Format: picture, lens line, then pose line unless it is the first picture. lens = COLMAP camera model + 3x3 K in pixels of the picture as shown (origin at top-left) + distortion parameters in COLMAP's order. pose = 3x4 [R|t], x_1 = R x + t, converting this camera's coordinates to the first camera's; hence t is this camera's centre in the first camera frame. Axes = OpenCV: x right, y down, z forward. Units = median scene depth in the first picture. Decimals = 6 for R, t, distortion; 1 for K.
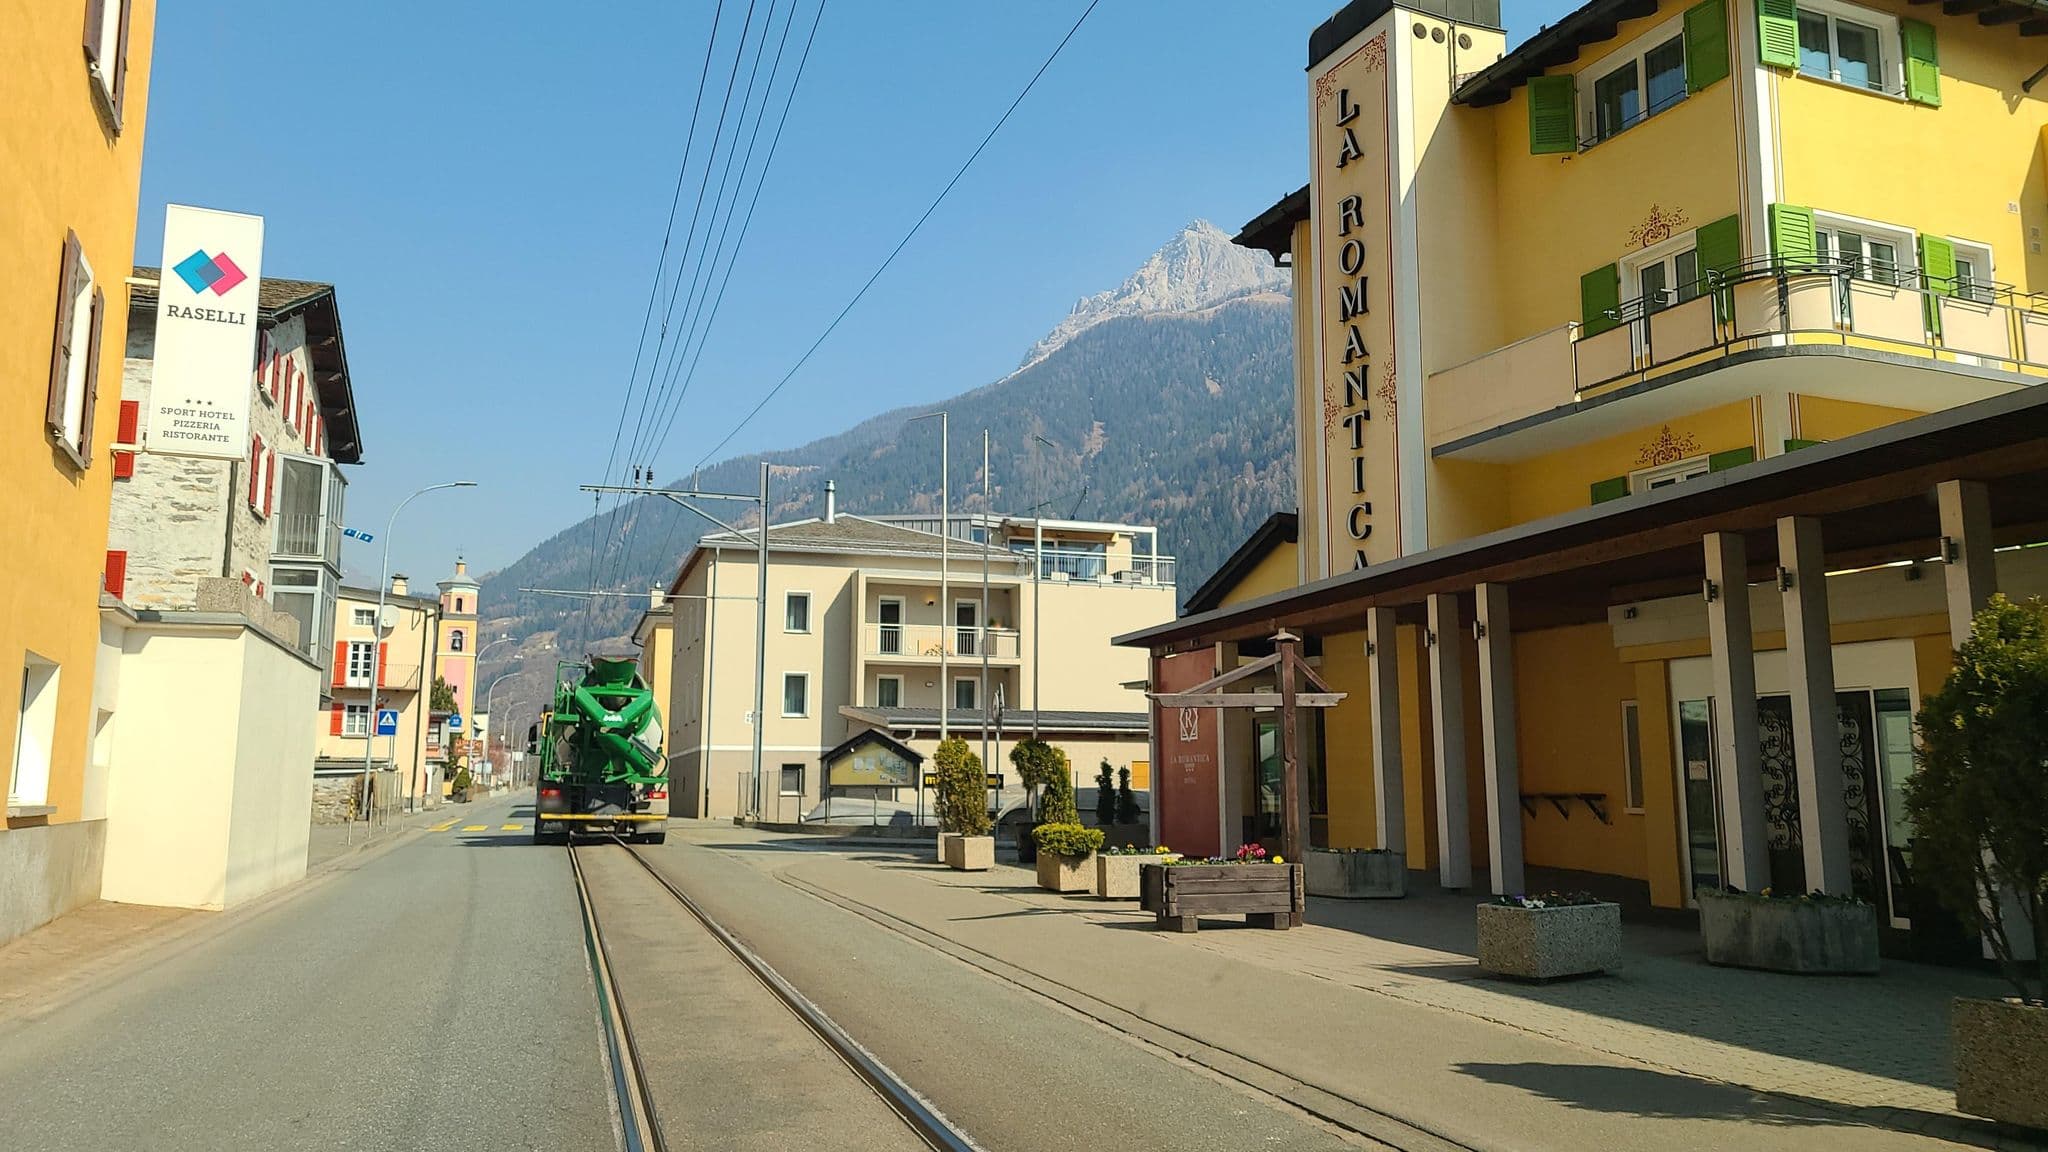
lens RADIAL K [[1525.8, 0, 1020.0], [0, 1525.8, 555.1], [0, 0, 1]] dist [-0.003786, -0.001973]
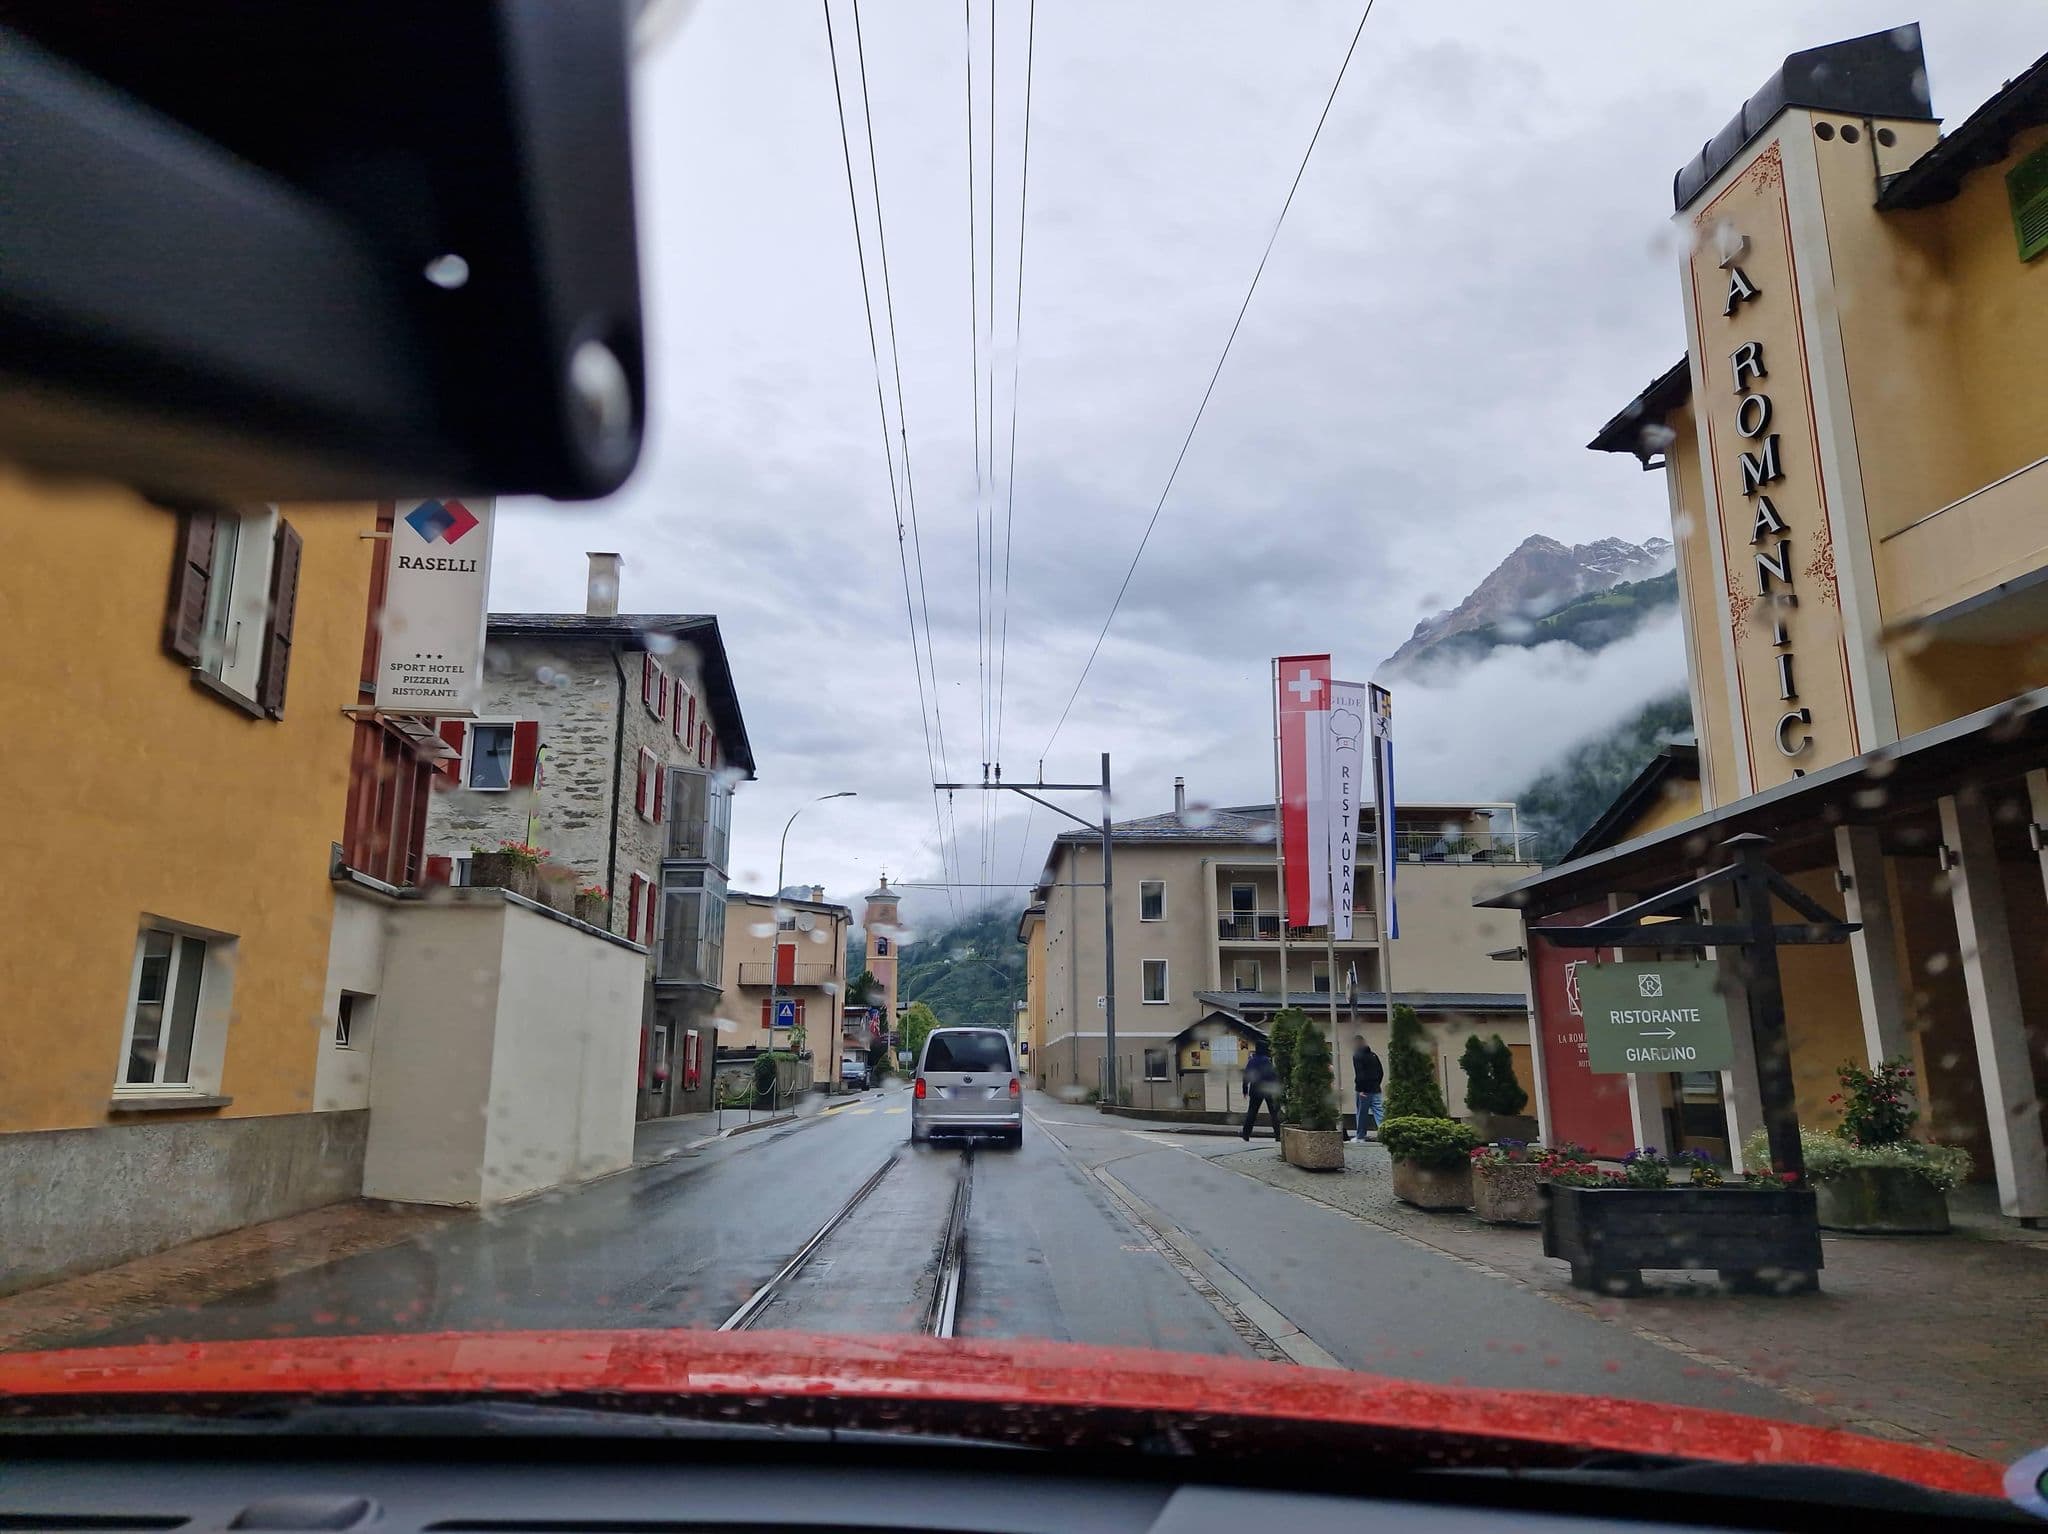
lens RADIAL K [[1347.5, 0, 1009.1], [0, 1347.5, 780.7], [0, 0, 1]] dist [0.008086, -0.019235]
pose [[0.963304, -0.057554, -0.262168, 0.010701], [0.041118, 0.996854, -0.067756, 0.031966], [0.265243, 0.054489, 0.962641, 0.209817]]
